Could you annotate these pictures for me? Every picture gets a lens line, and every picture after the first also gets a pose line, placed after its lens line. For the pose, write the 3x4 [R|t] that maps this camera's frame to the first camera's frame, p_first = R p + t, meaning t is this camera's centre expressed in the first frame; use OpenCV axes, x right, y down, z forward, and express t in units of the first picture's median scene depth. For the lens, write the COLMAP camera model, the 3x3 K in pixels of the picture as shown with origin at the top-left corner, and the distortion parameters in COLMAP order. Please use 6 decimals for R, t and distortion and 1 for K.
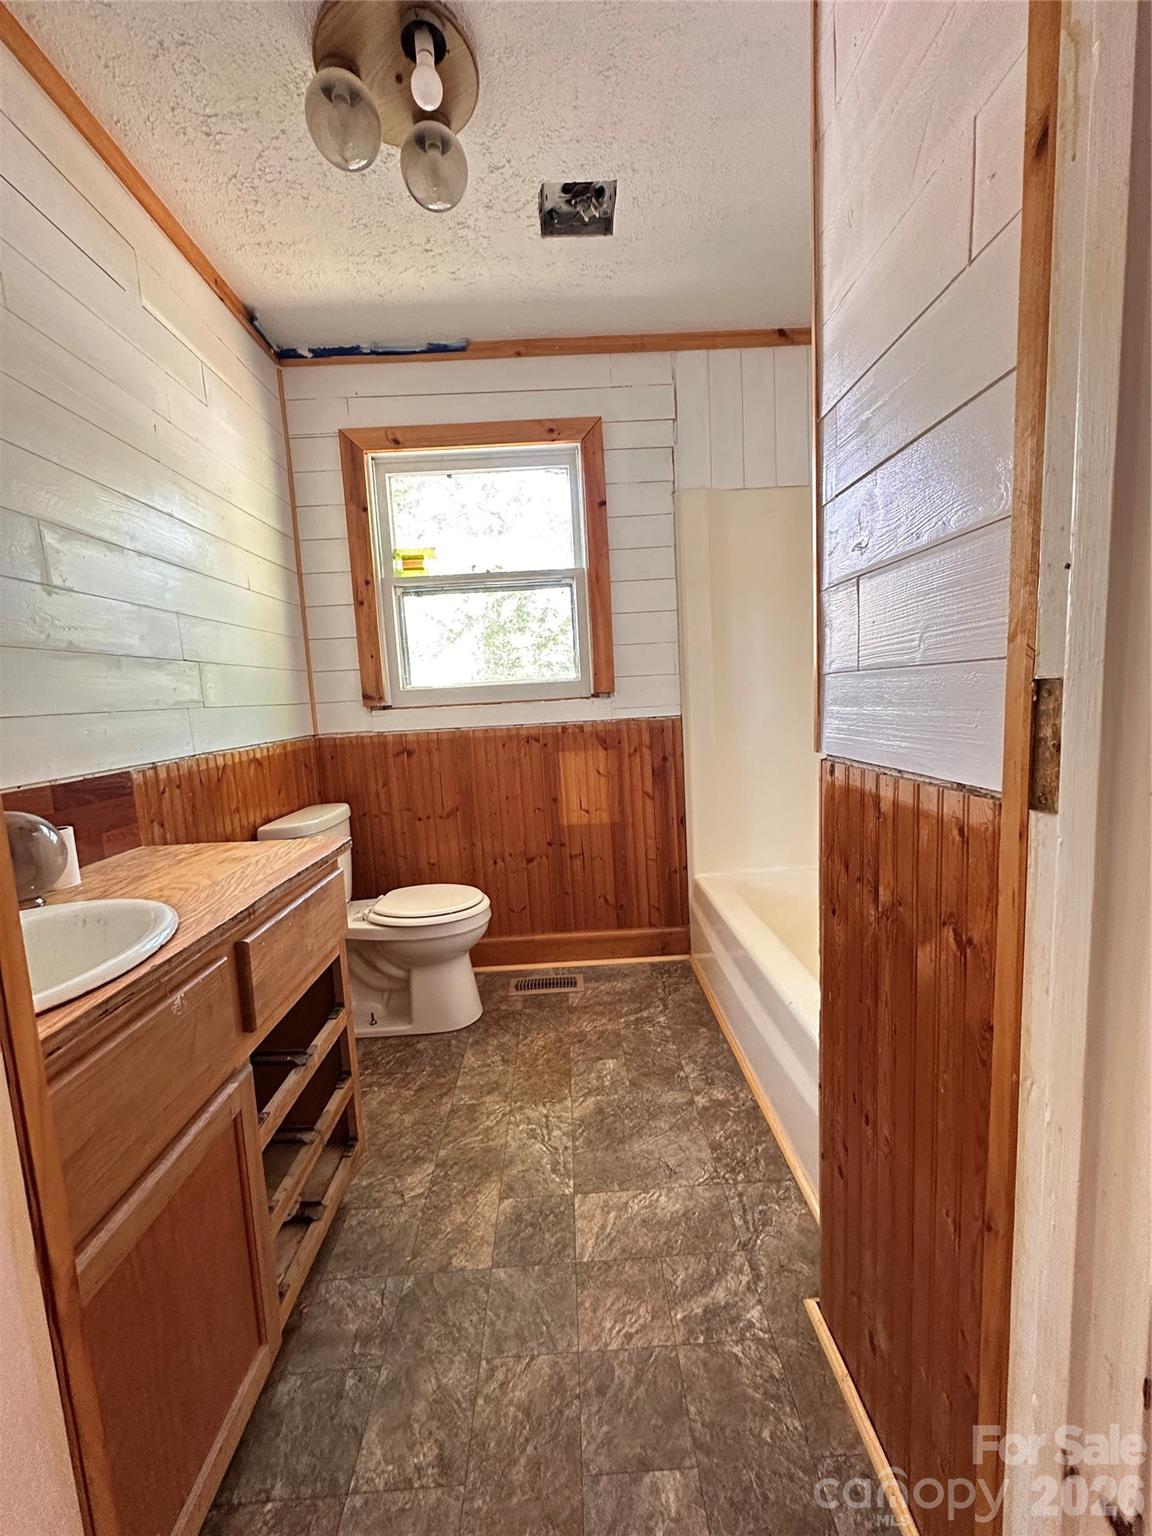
lens RADIAL K [[613.1, 0, 575.5], [0, 613.1, 769.4], [0, 0, 1]] dist [-0.005697, 0.001252]
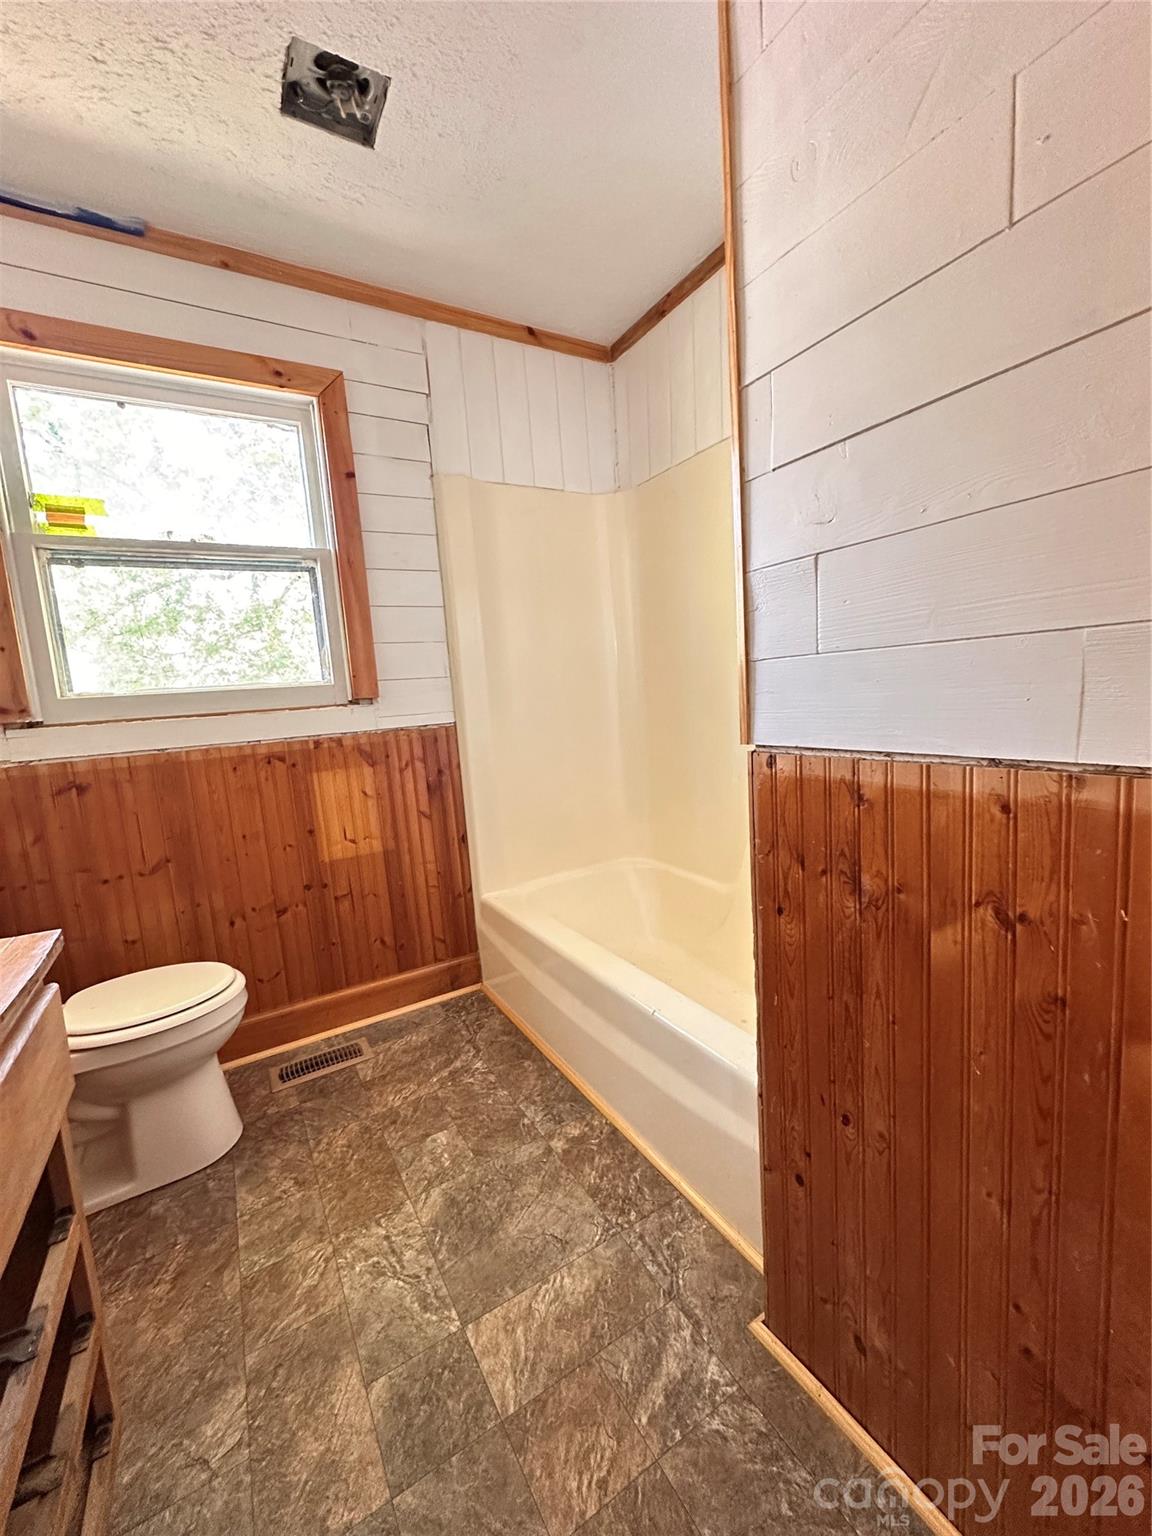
lens RADIAL K [[613.1, 0, 575.5], [0, 613.1, 769.4], [0, 0, 1]] dist [-0.005697, 0.001252]
pose [[0.871440, -0.068730, 0.485664, -0.144850], [0.079315, 0.996849, -0.001245, -0.004691], [-0.484048, 0.039605, 0.874145, 0.151330]]
